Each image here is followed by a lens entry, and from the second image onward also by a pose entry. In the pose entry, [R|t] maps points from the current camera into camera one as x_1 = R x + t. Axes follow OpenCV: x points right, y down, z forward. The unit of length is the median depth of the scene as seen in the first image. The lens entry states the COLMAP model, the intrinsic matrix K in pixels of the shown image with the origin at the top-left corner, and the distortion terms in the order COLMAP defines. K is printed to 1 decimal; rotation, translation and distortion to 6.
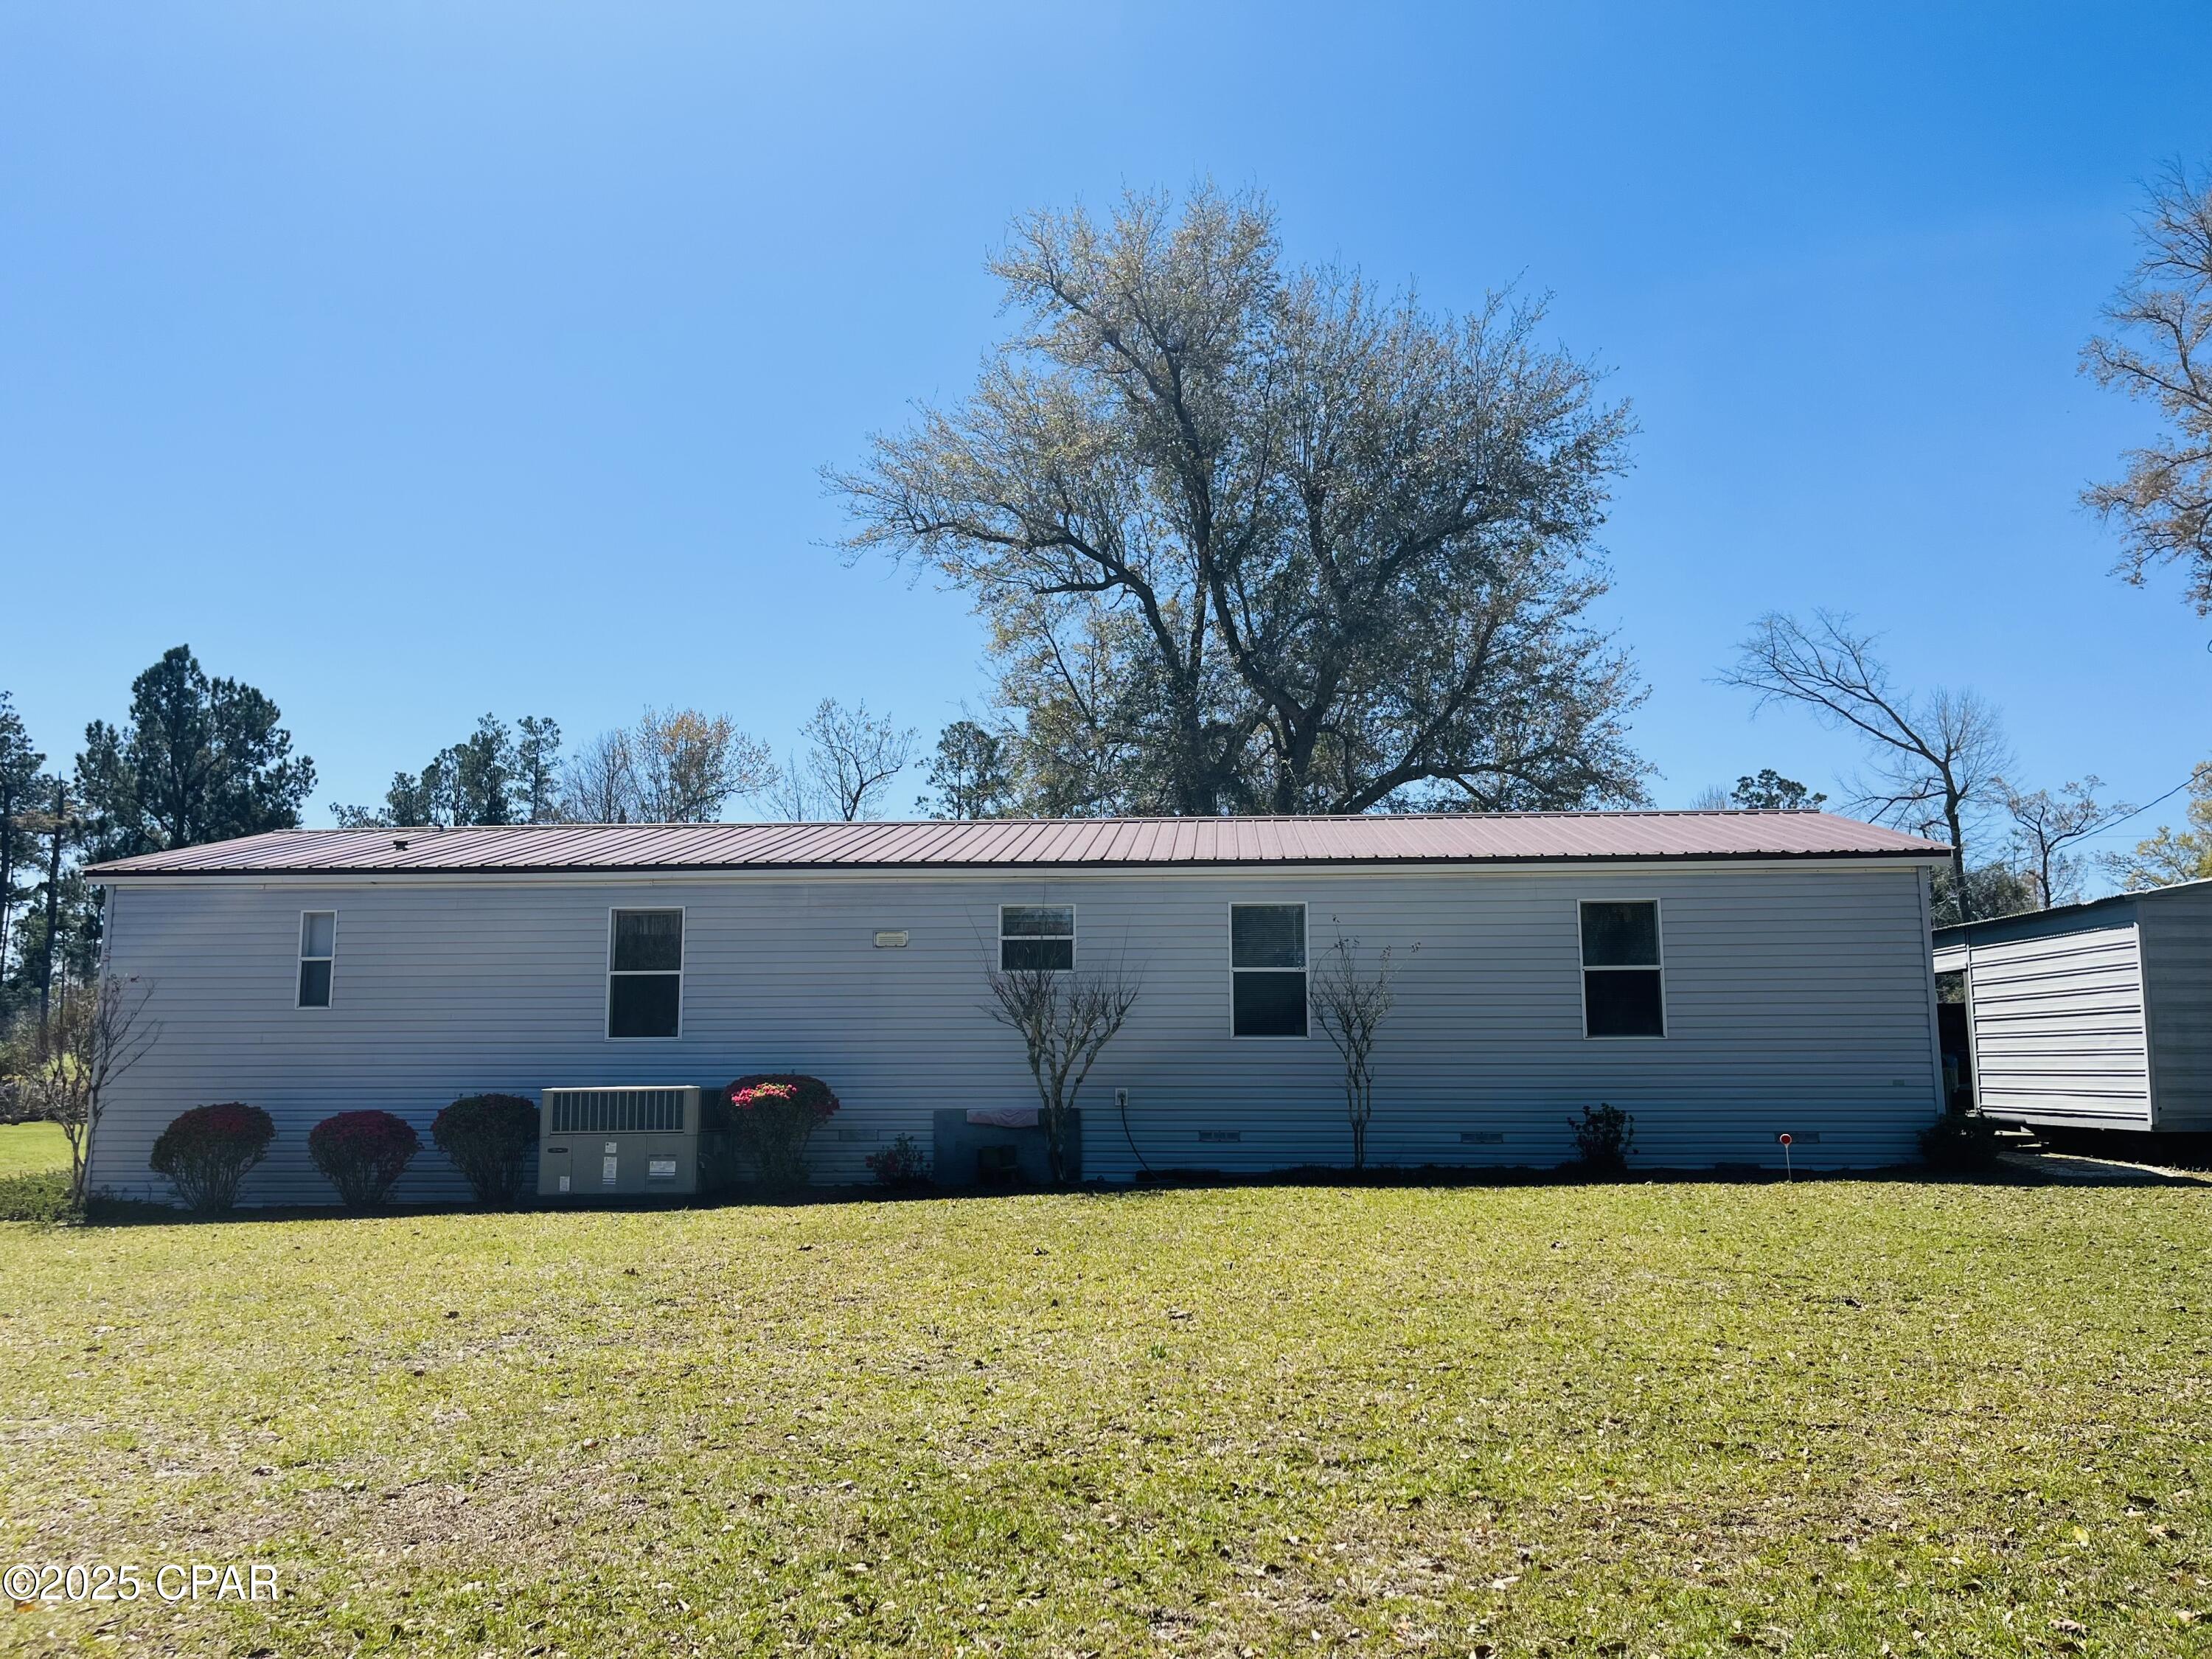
lens RADIAL K [[1681.4, 0, 1095.2], [0, 1681.4, 833.1], [0, 0, 1]] dist [0.067004, -0.085539]
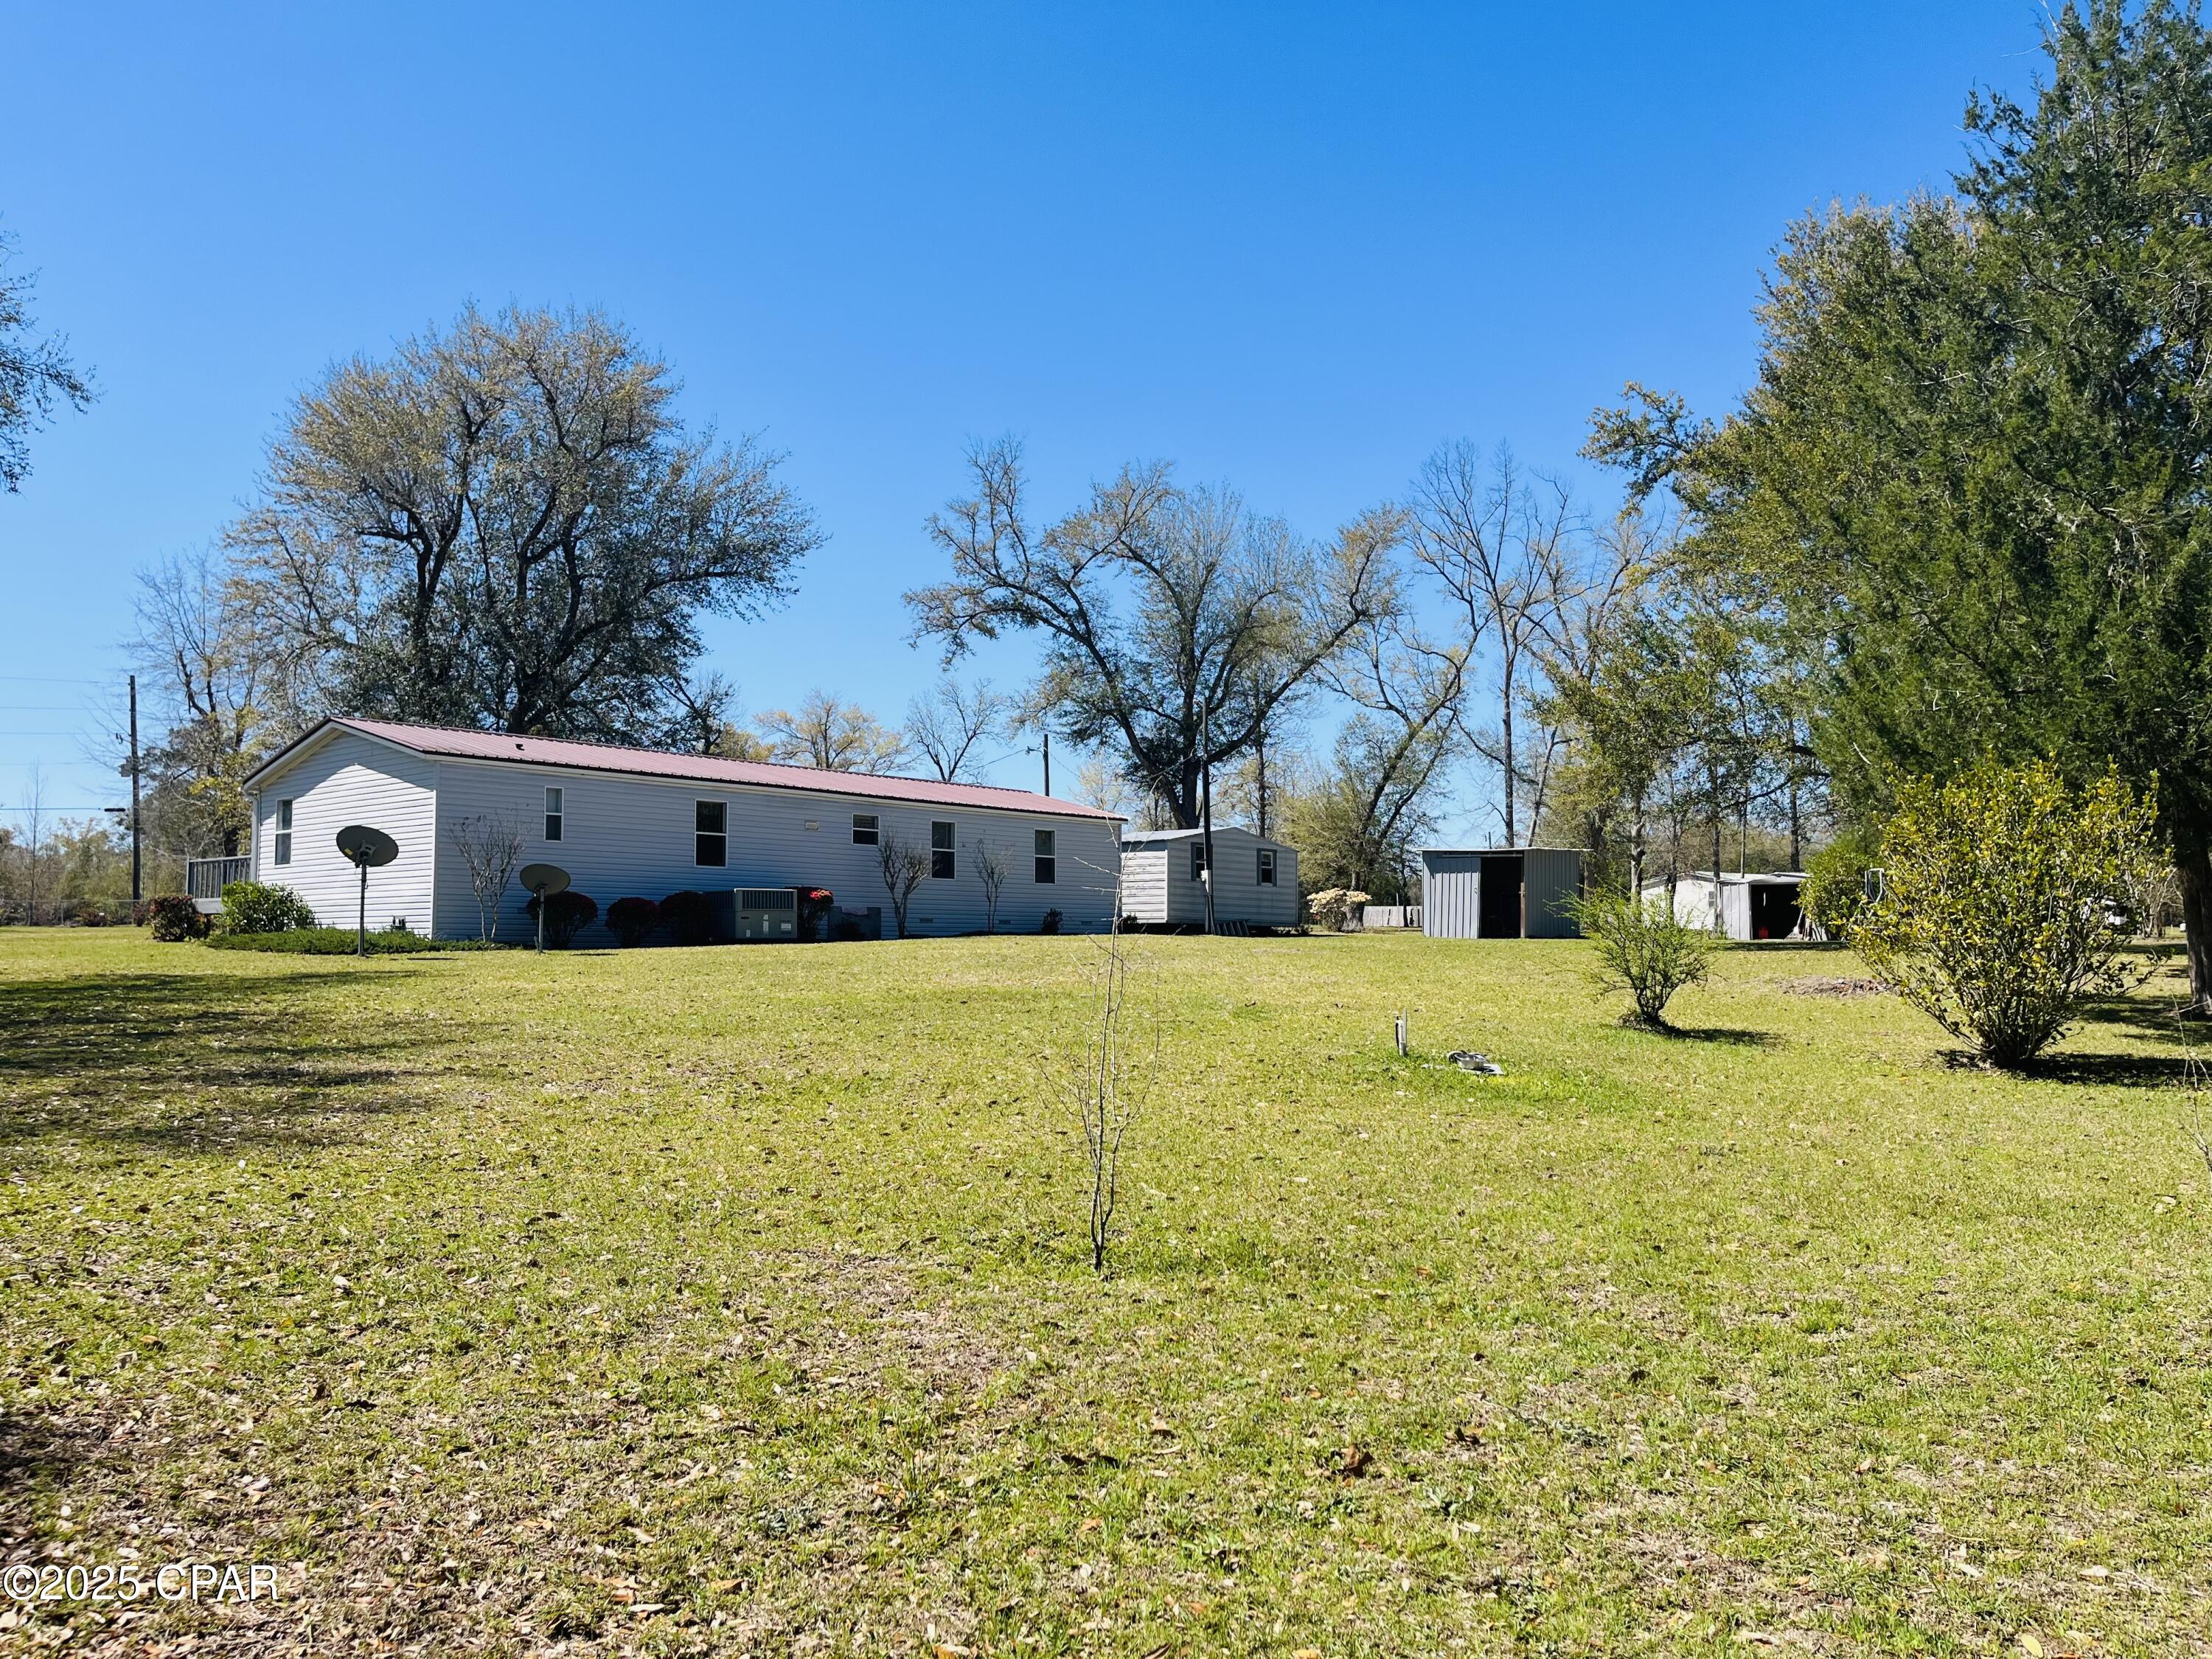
lens RADIAL K [[1681.4, 0, 1095.2], [0, 1681.4, 833.1], [0, 0, 1]] dist [0.067004, -0.085539]
pose [[0.604876, 0.061249, 0.793961, -1.547440], [-0.114688, 0.993343, 0.010745, 0.009734], [-0.788018, -0.097557, 0.607874, -0.541667]]
